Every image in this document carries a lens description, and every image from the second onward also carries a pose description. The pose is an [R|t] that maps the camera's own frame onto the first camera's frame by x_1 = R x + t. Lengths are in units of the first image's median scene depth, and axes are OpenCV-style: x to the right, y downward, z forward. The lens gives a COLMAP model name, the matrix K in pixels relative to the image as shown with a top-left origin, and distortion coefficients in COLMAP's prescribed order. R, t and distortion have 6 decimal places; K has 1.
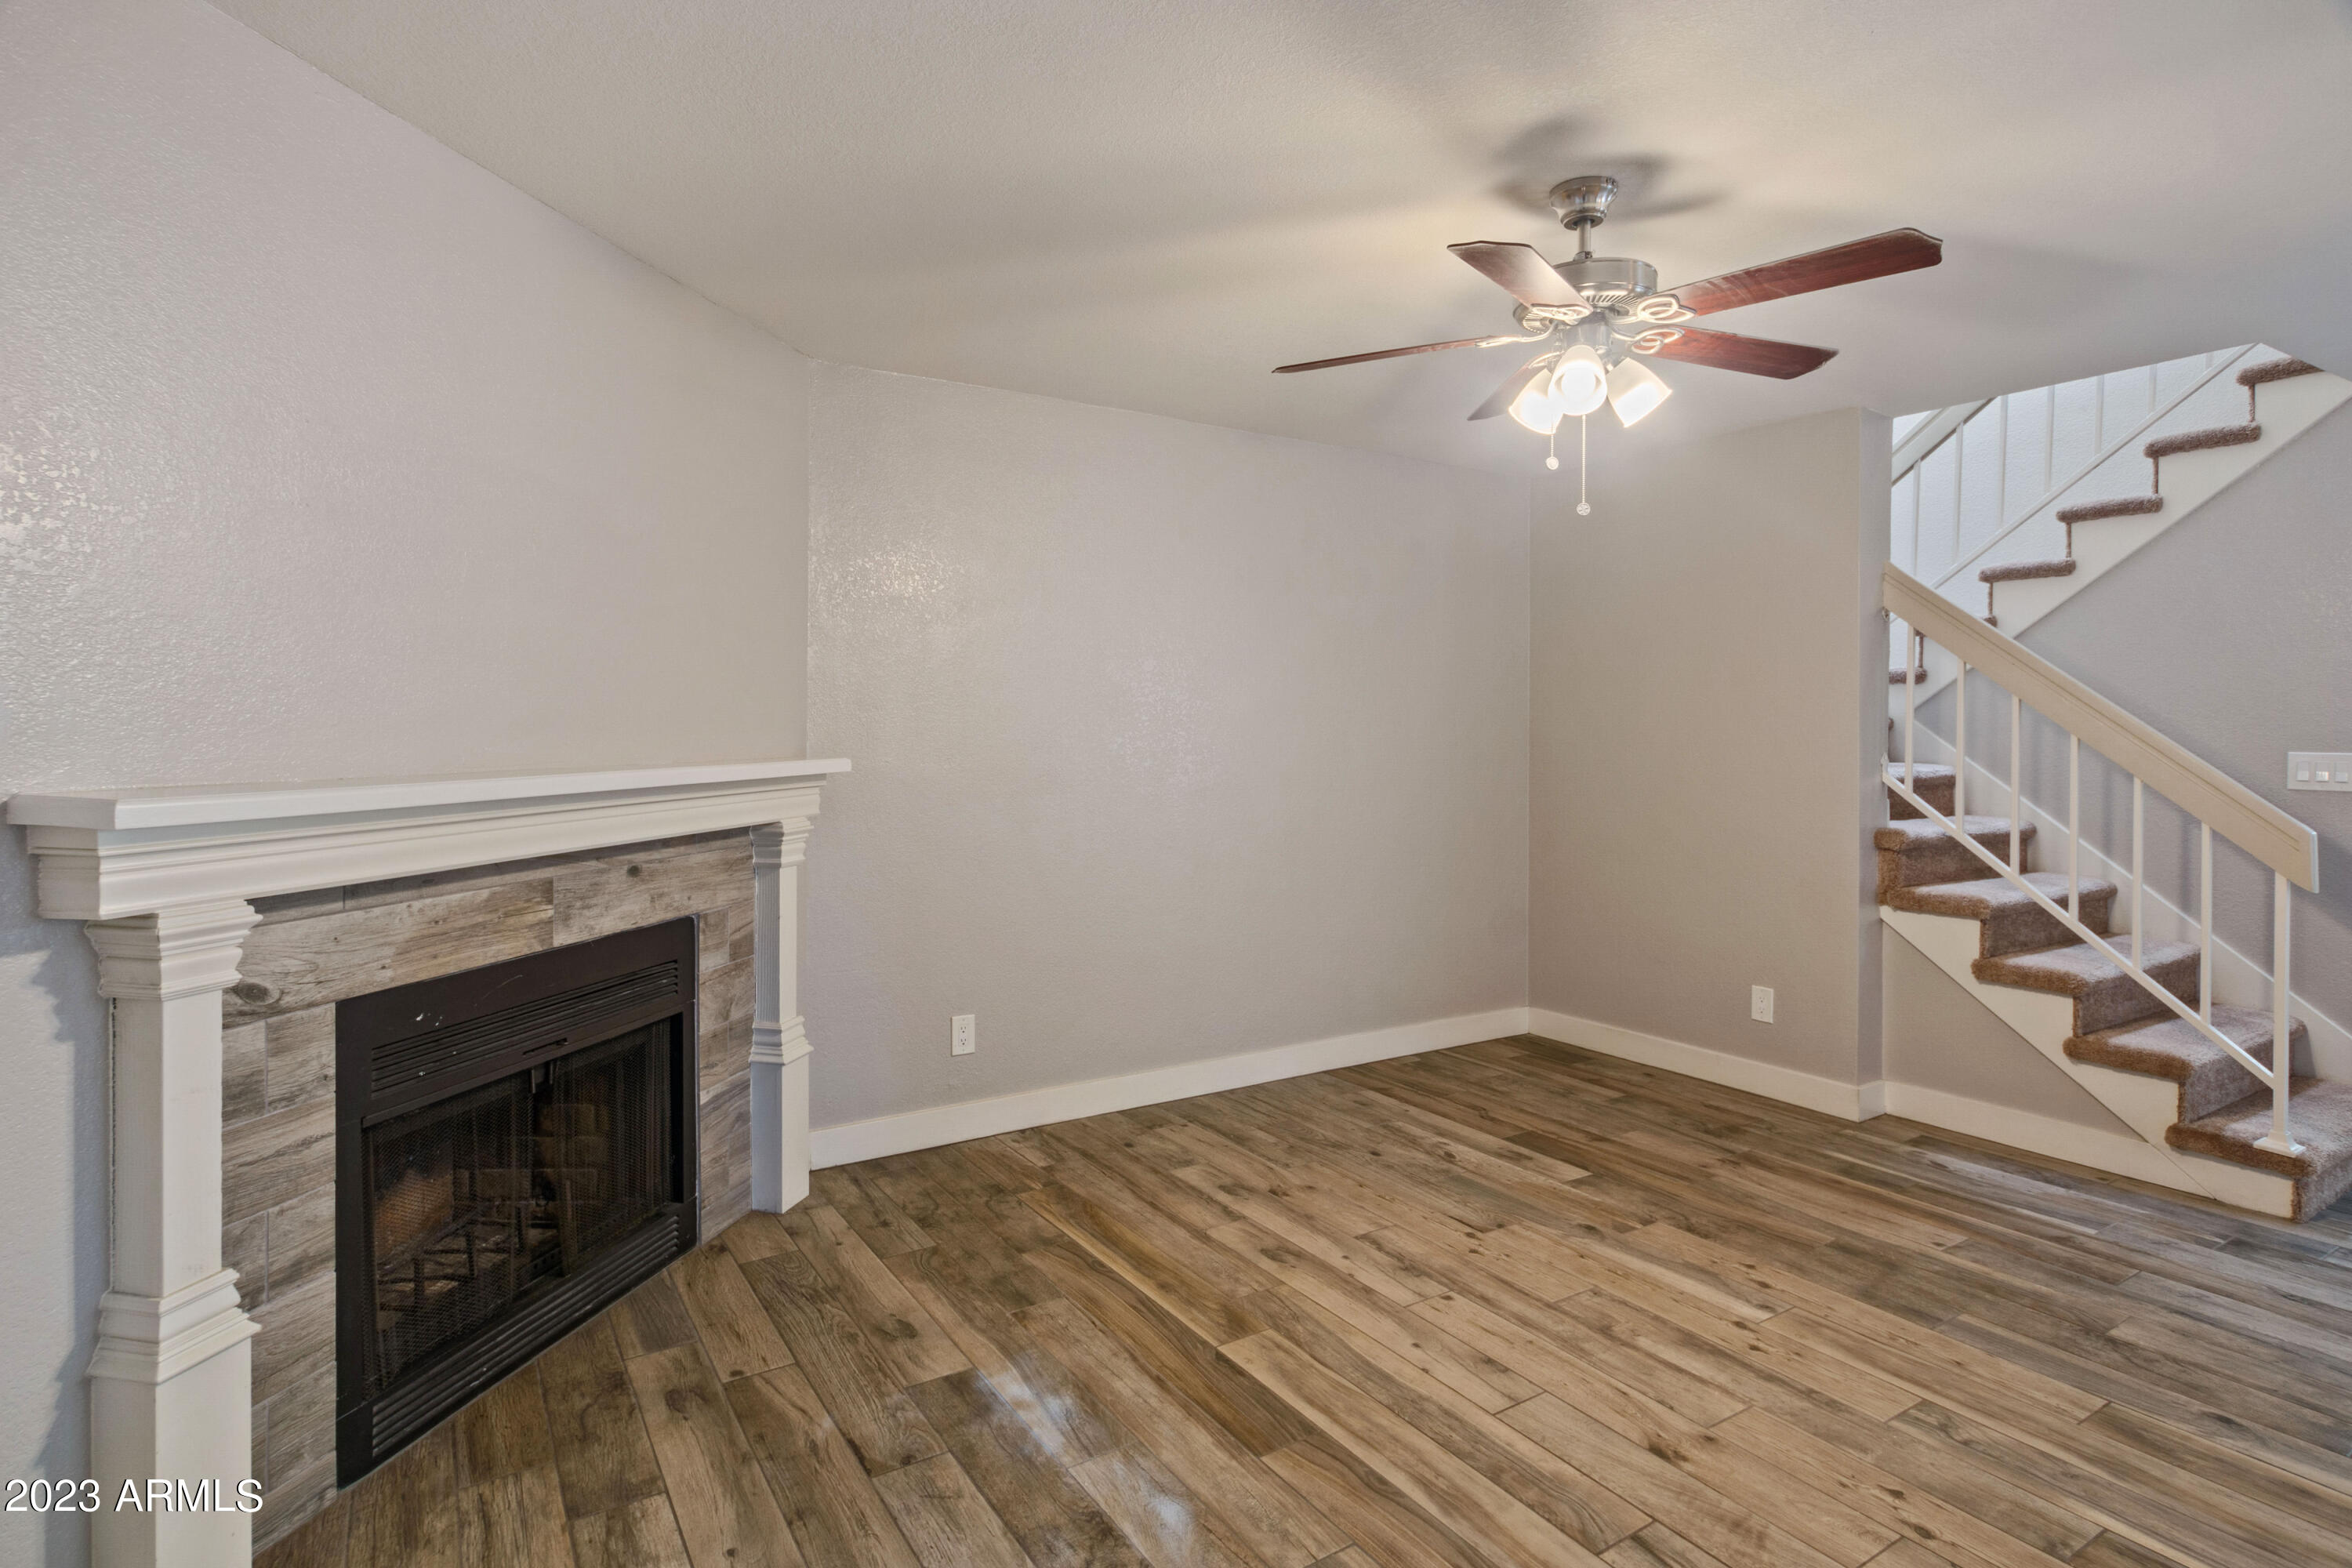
lens RADIAL K [[1214.4, 0, 1165.9], [0, 1214.4, 724.0], [0, 0, 1]] dist [0.003831, 0.002065]
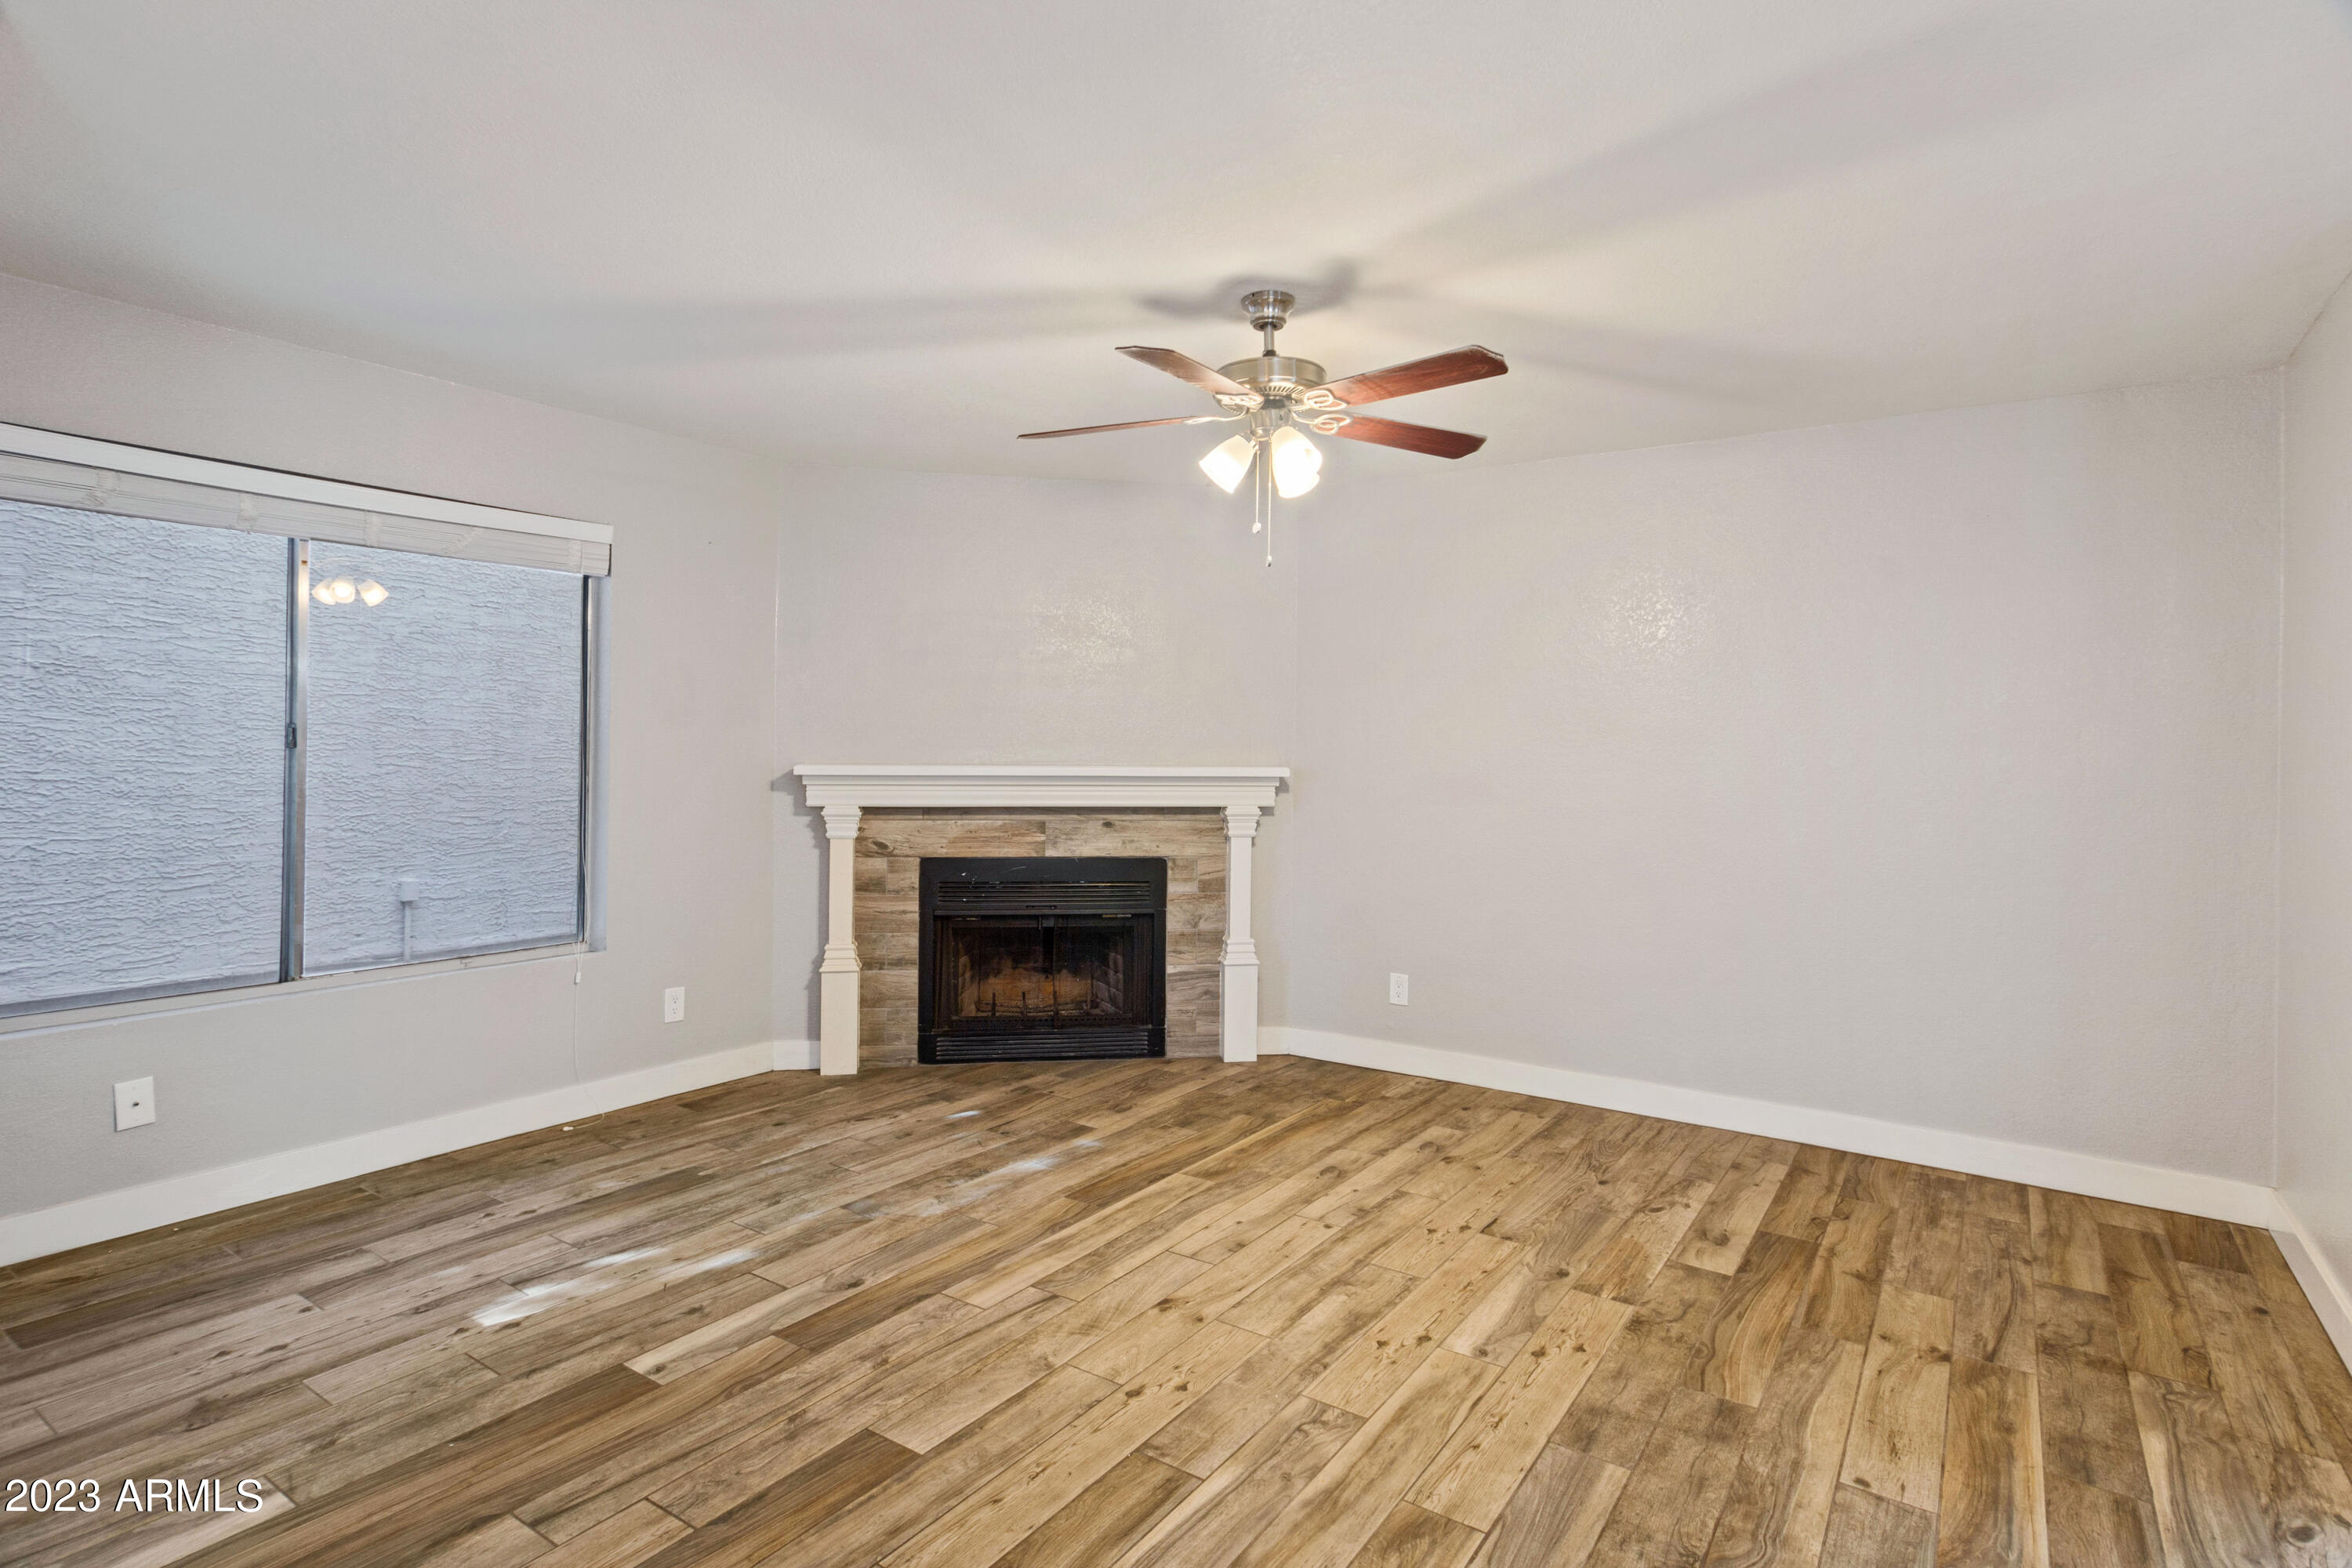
lens RADIAL K [[1207.7, 0, 1163.6], [0, 1207.7, 753.2], [0, 0, 1]] dist [-0.009873, 0.016419]
pose [[0.384932, 0.007687, -0.922913, 1.313800], [-0.008582, 0.999952, 0.004749, 0.007295], [0.922905, 0.006093, 0.384980, 0.417196]]
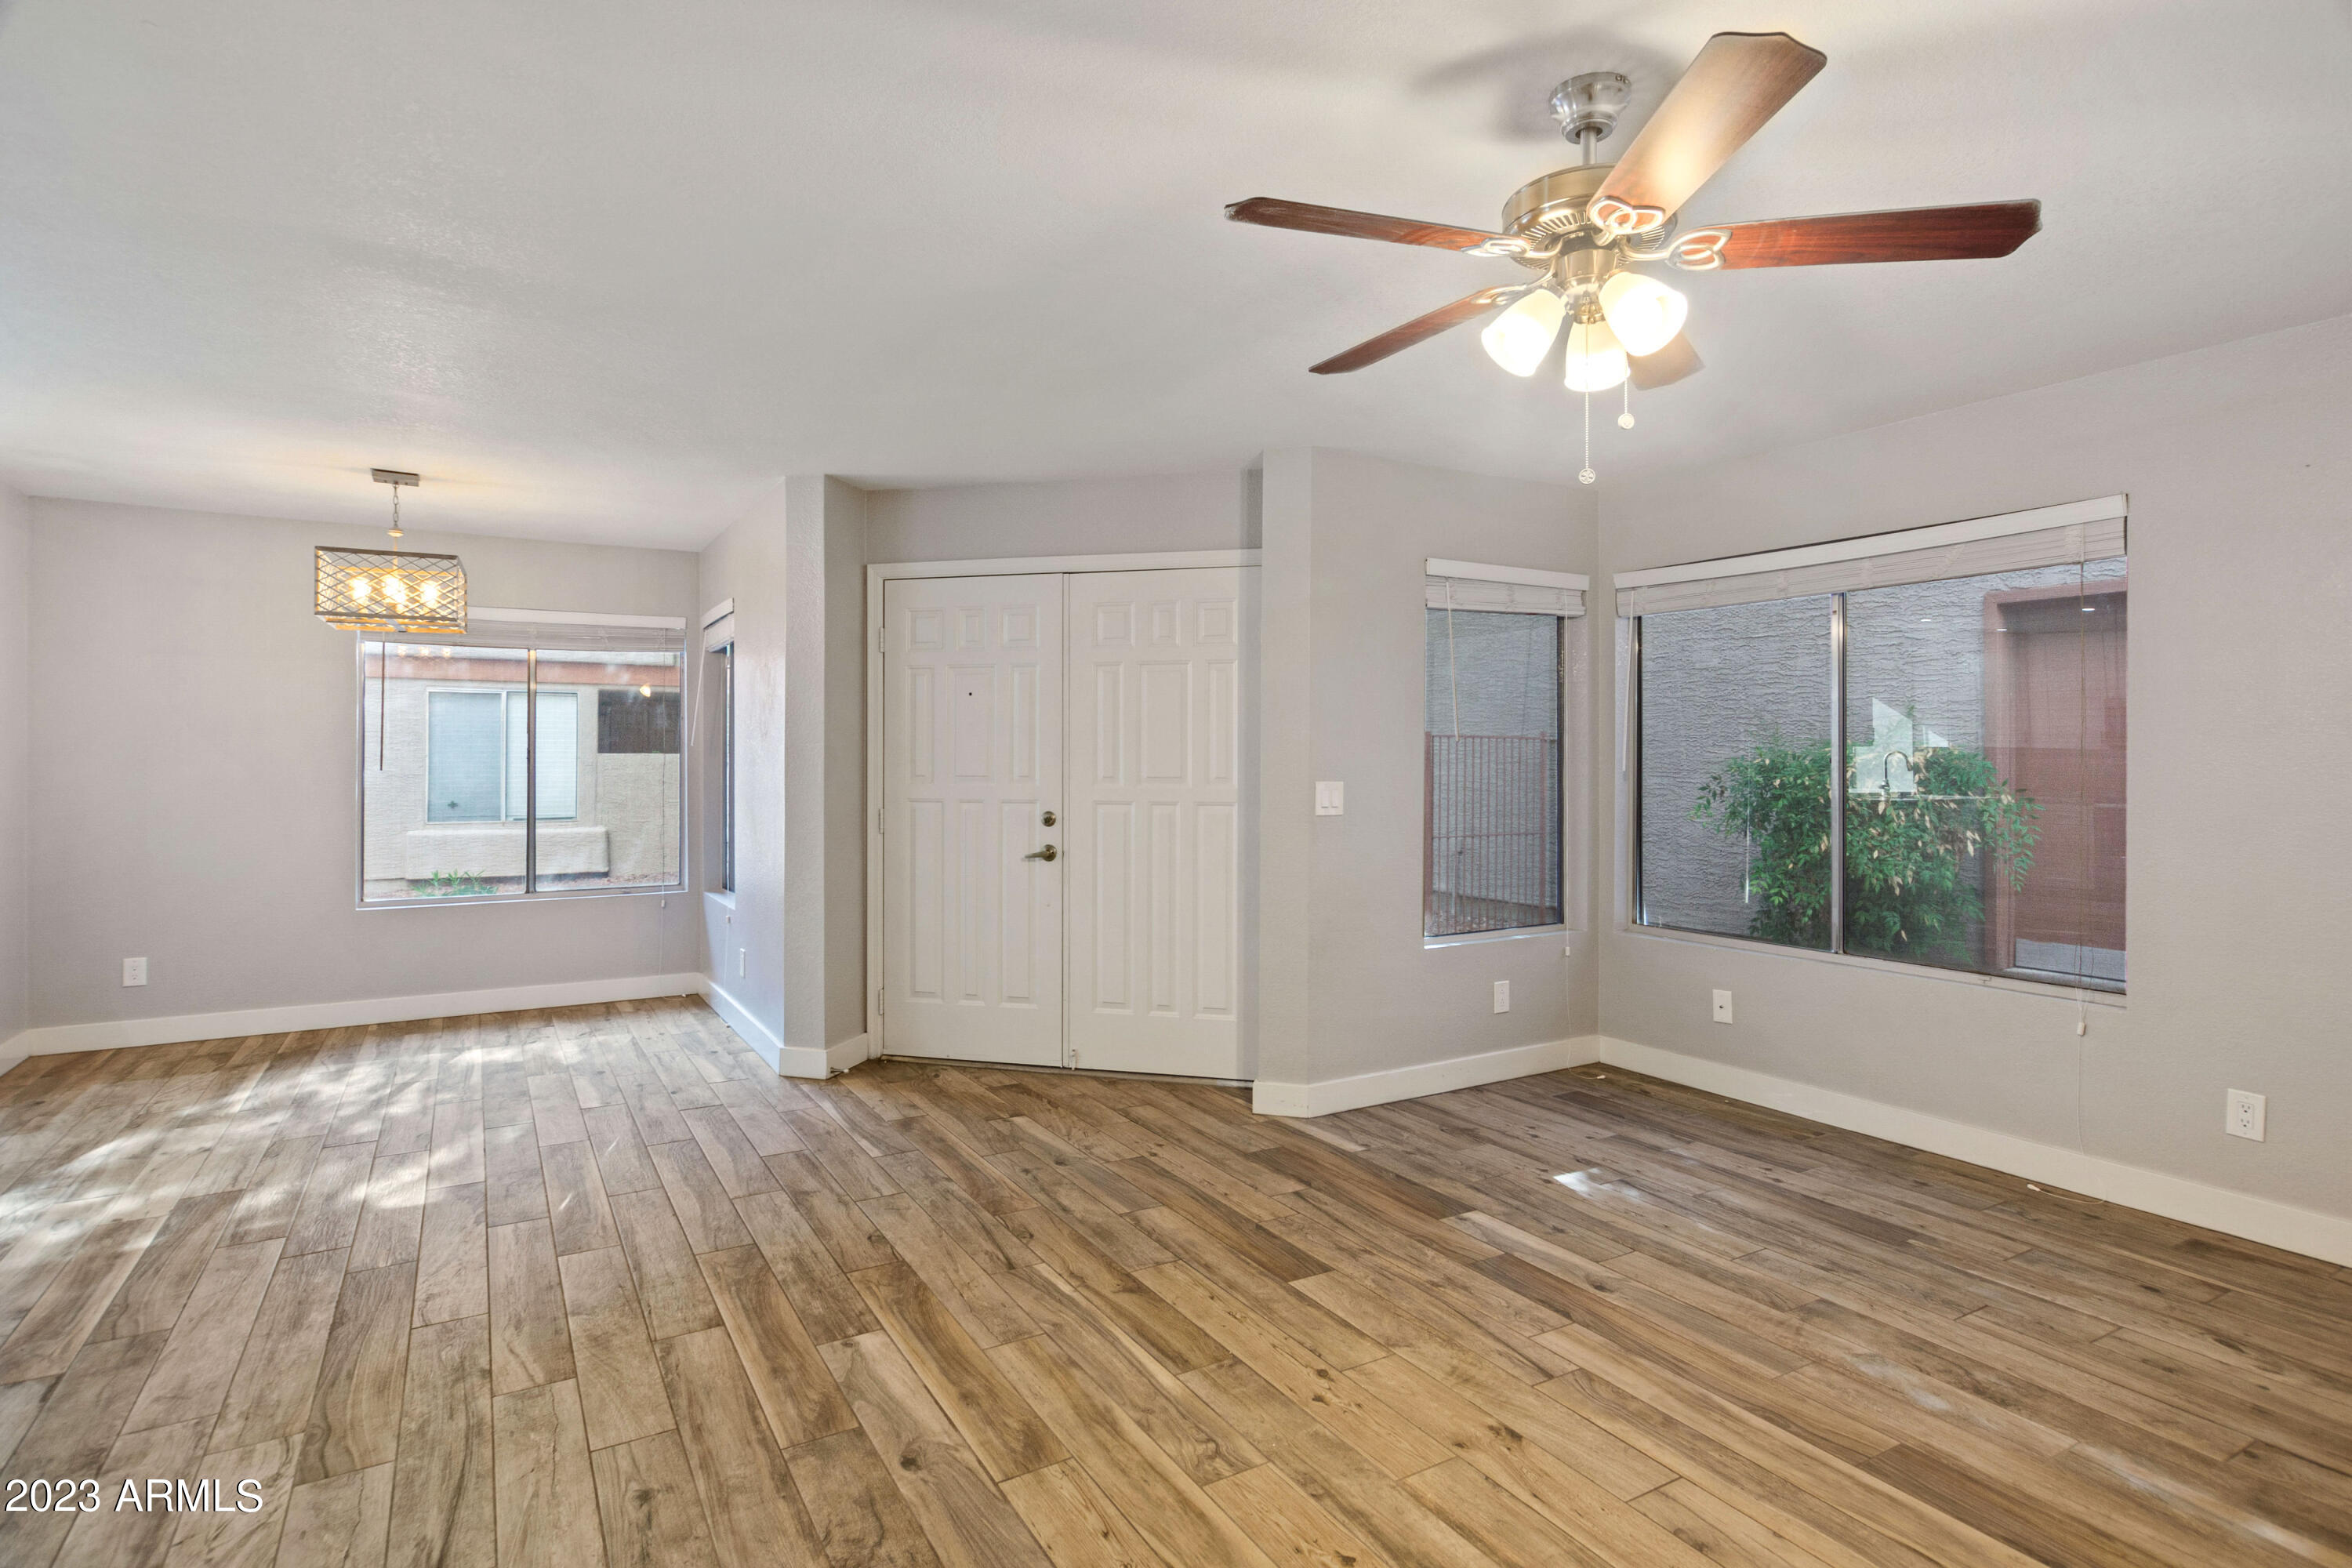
lens RADIAL K [[1192.0, 0, 1173.6], [0, 1192.0, 766.3], [0, 0, 1]] dist [-0.001438, 0.006984]
pose [[-0.999268, -0.003835, 0.038060, 0.548837], [-0.003645, 0.999981, 0.005056, 0.015032], [-0.038079, 0.004914, -0.999263, 1.690266]]
